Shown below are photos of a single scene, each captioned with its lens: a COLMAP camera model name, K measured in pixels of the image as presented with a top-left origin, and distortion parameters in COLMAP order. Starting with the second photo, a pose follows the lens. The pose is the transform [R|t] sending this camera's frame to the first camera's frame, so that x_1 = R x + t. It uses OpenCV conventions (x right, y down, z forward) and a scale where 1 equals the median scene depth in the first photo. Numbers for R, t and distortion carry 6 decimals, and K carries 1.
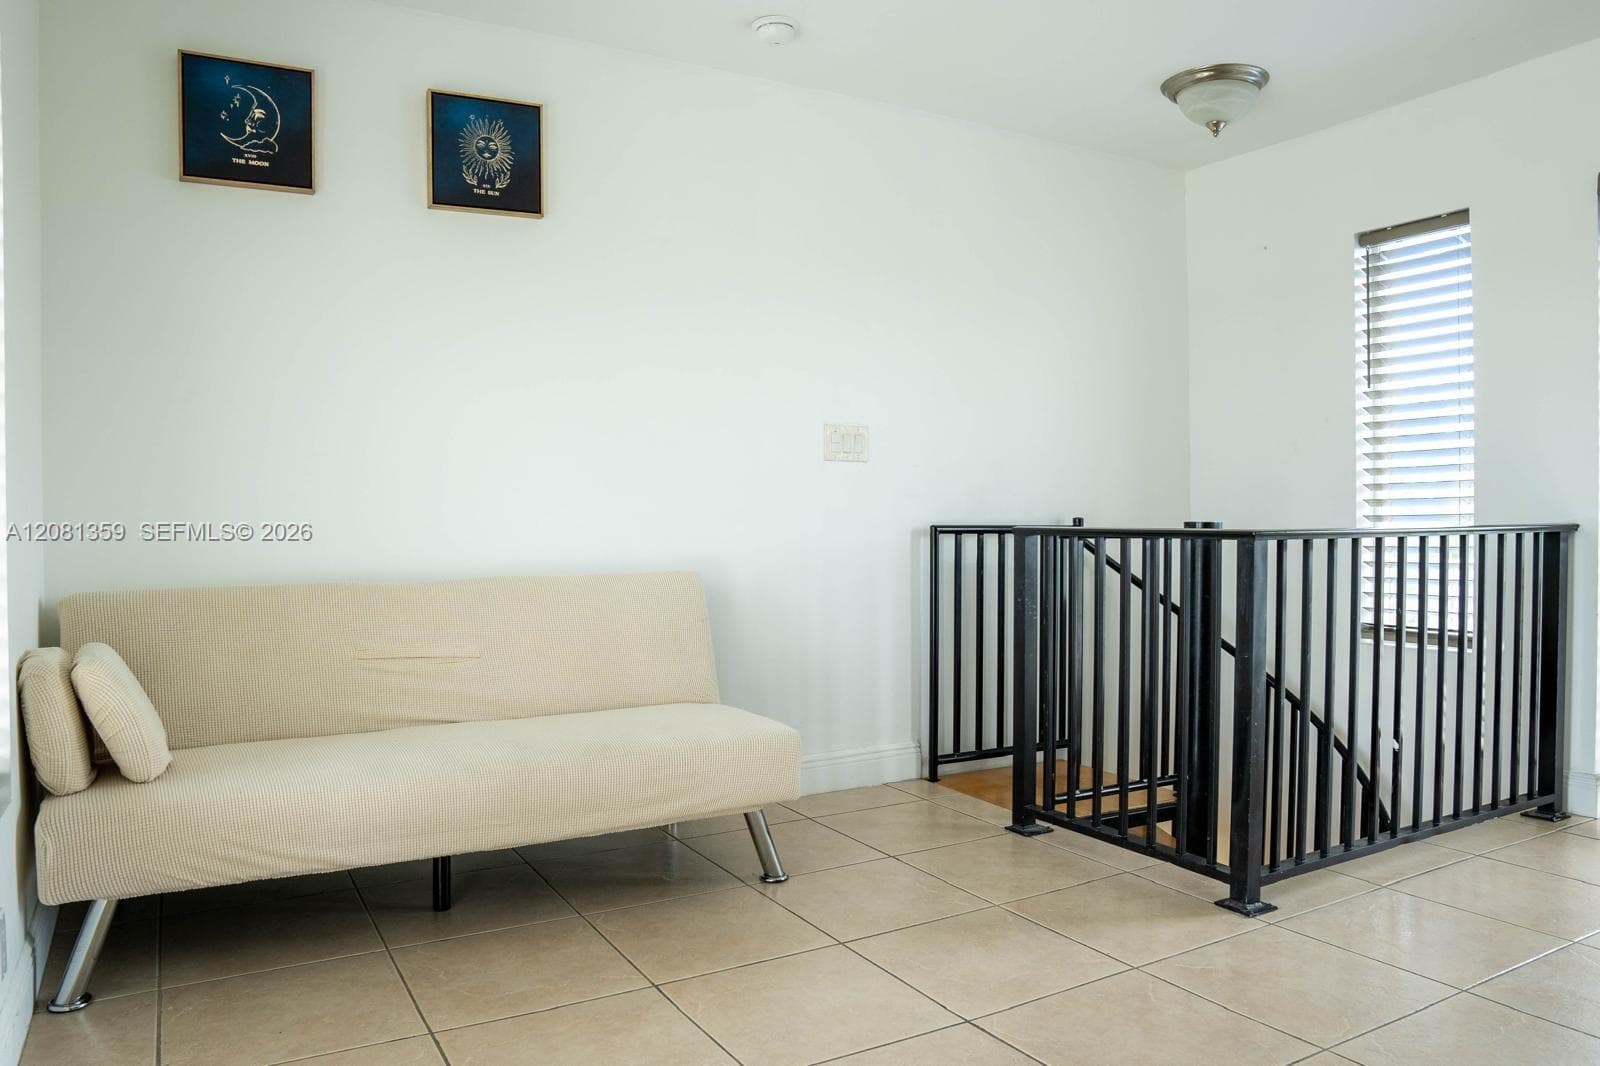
lens RADIAL K [[1115.3, 0, 800.0], [0, 1115.3, 533.0], [0, 0, 1]] dist [-0.111950, 0.072815]
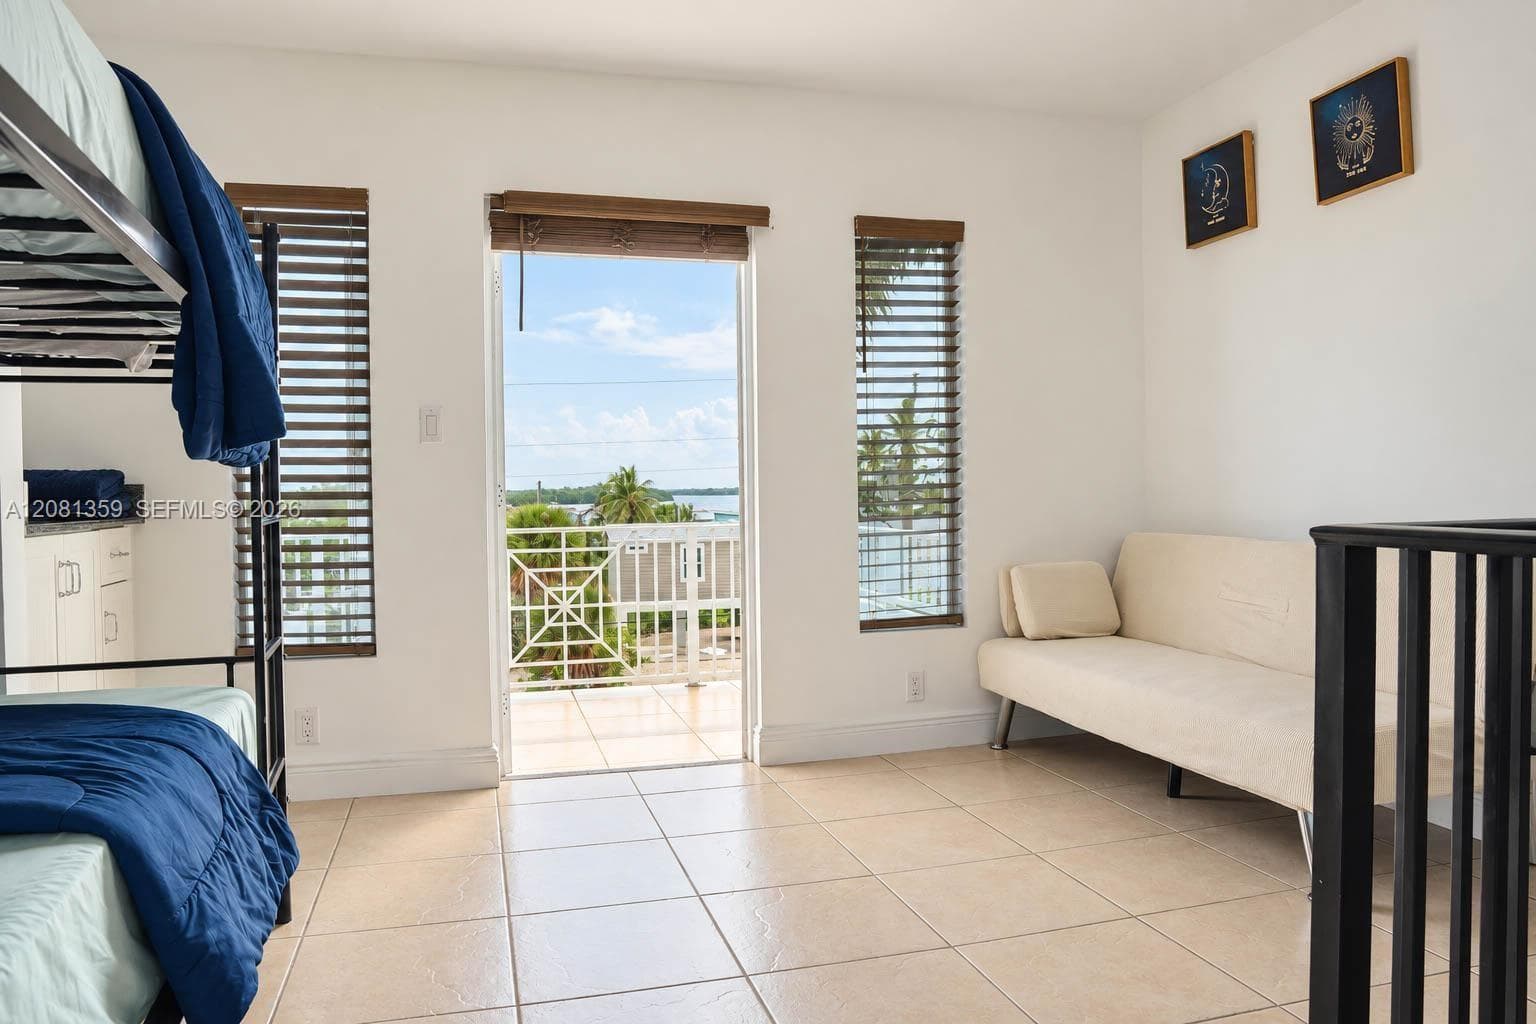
lens RADIAL K [[1070.7, 0, 768.0], [0, 1070.7, 512.0], [0, 0, 1]] dist [-0.111950, 0.072815]
pose [[-0.258350, 0.033888, -0.965457, 0.897208], [-0.001138, 0.999373, 0.035383, -0.026688], [0.966051, 0.010240, -0.258150, 0.796861]]
